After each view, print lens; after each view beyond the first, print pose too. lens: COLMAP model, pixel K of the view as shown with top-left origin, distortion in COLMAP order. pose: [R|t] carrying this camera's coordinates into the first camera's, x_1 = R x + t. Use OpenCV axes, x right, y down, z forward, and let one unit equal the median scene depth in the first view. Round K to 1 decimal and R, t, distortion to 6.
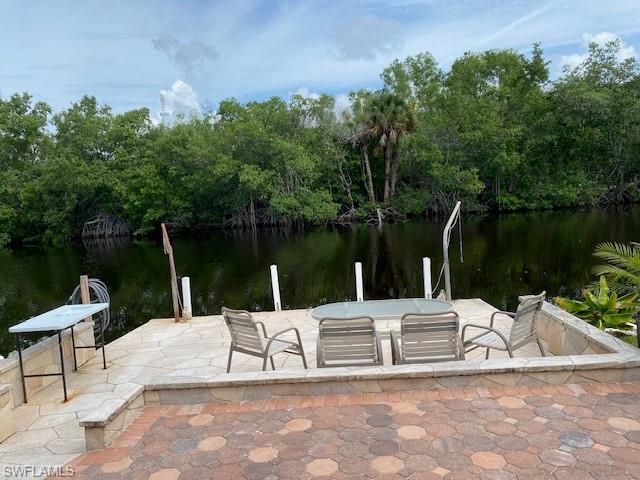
lens RADIAL K [[490.7, 0, 317.1], [0, 490.7, 242.4], [0, 0, 1]] dist [0.049204, -0.046442]
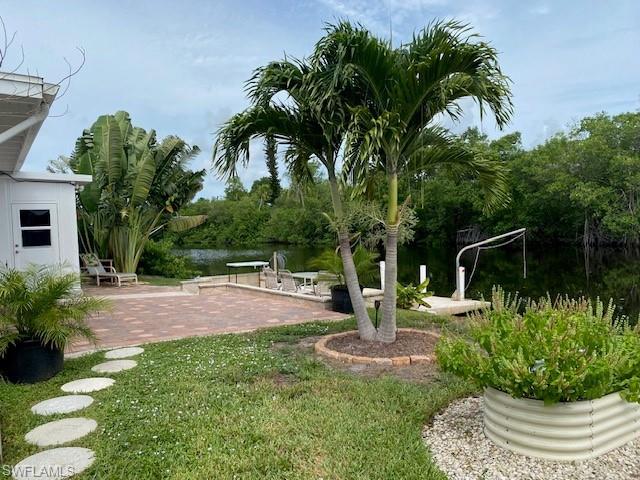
lens RADIAL K [[490.7, 0, 320.1], [0, 490.7, 241.0], [0, 0, 1]] dist [0.049204, -0.046442]
pose [[0.640589, 0.073269, -0.764380, 0.256094], [-0.089952, 0.995744, 0.020062, -0.008739], [0.762597, 0.055906, 0.644453, -0.050760]]
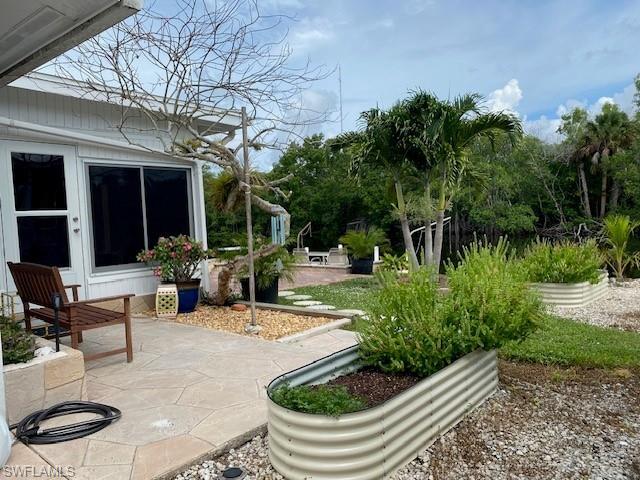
lens RADIAL K [[490.7, 0, 318.0], [0, 490.7, 241.4], [0, 0, 1]] dist [0.049204, -0.046442]
pose [[0.824302, 0.069384, -0.561882, 0.245185], [-0.079056, 0.996845, 0.007117, 0.007633], [0.560603, 0.038553, 0.827187, -0.190083]]
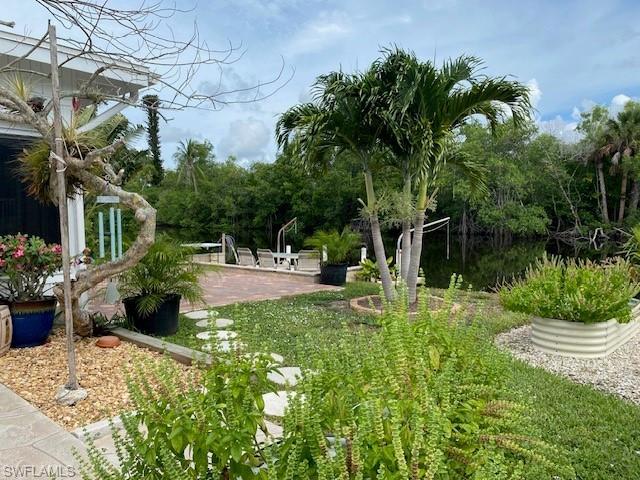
lens RADIAL K [[490.7, 0, 324.5], [0, 490.7, 240.3], [0, 0, 1]] dist [0.049204, -0.046442]
pose [[0.814972, 0.103651, -0.570156, 0.233818], [-0.113620, 0.993358, 0.018180, 0.000686], [0.568253, 0.049965, 0.821336, -0.121264]]
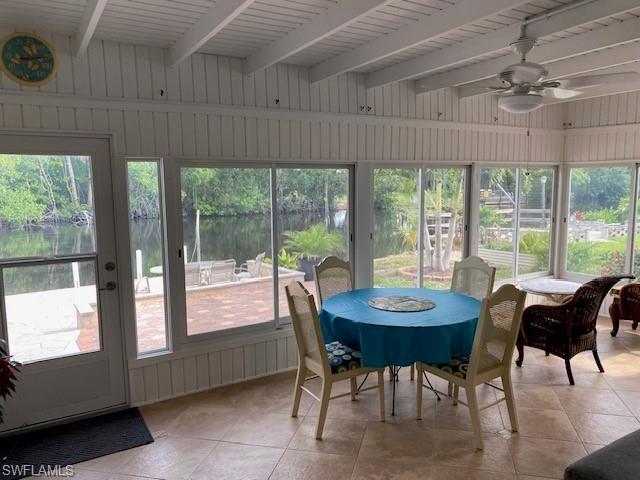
lens RADIAL K [[490.7, 0, 322.8], [0, 490.7, 242.4], [0, 0, 1]] dist [0.049204, -0.046442]
pose [[0.805398, -0.007089, 0.592692, -0.086219], [0.011648, 0.999925, -0.003869, 0.007084], [-0.592620, 0.010020, 0.805420, -0.129049]]
